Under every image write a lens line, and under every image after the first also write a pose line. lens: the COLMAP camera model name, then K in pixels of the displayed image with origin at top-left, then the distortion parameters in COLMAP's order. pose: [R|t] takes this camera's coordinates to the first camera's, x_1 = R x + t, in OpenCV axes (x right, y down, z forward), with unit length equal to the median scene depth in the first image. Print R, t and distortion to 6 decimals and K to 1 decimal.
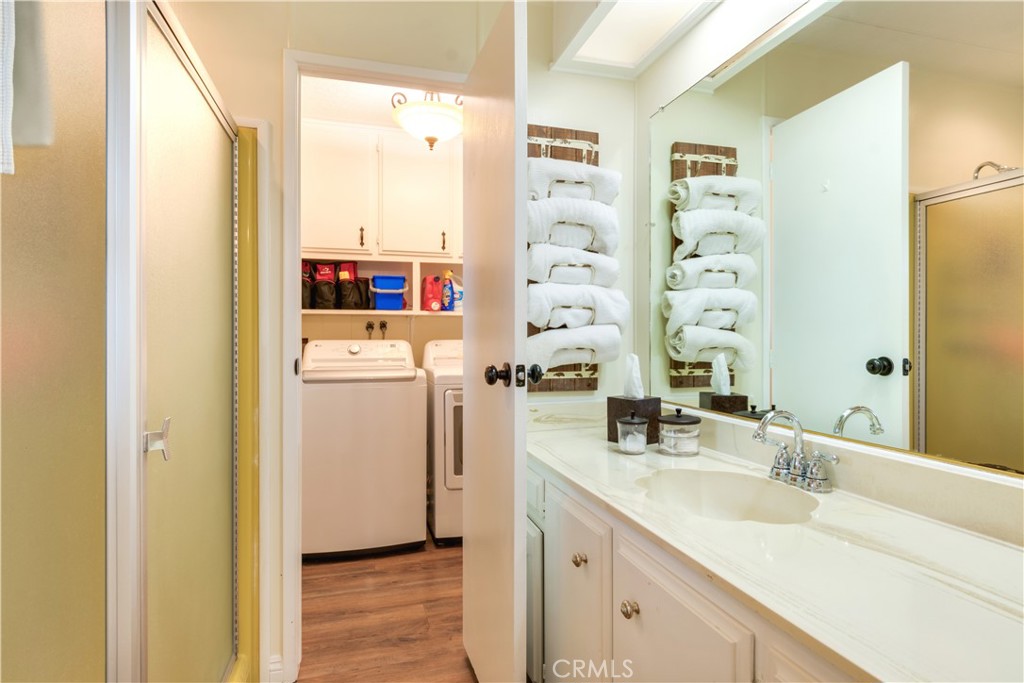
lens RADIAL K [[541.2, 0, 512.4], [0, 541.2, 341.3], [0, 0, 1]] dist [-0.000404, -0.001195]
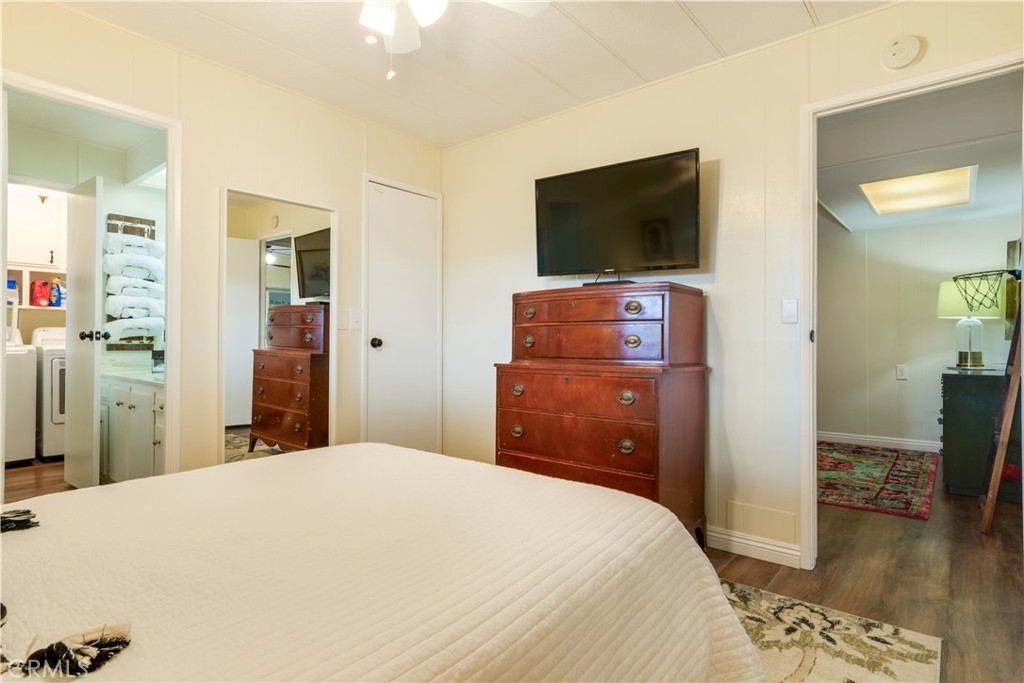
lens RADIAL K [[541.2, 0, 511.4], [0, 541.2, 334.7], [0, 0, 1]] dist [-0.000404, -0.001195]
pose [[0.833166, 0.009630, 0.552938, 0.110865], [-0.000747, 0.999867, -0.016288, 0.046889], [-0.553022, 0.013158, 0.833063, -0.986986]]
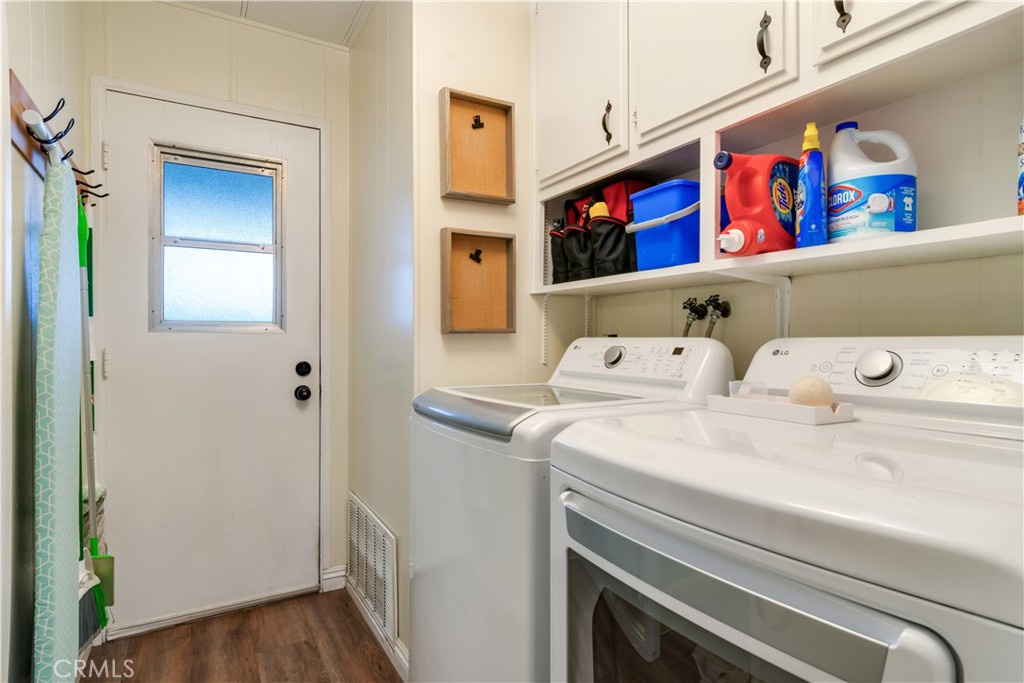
lens RADIAL K [[541.2, 0, 510.2], [0, 541.2, 337.2], [0, 0, 1]] dist [-0.000404, -0.001195]
pose [[0.227612, -0.000113, -0.973752, 0.191574], [-0.005292, 0.999985, -0.001353, -0.001150], [0.973738, 0.005461, 0.227608, 0.903060]]
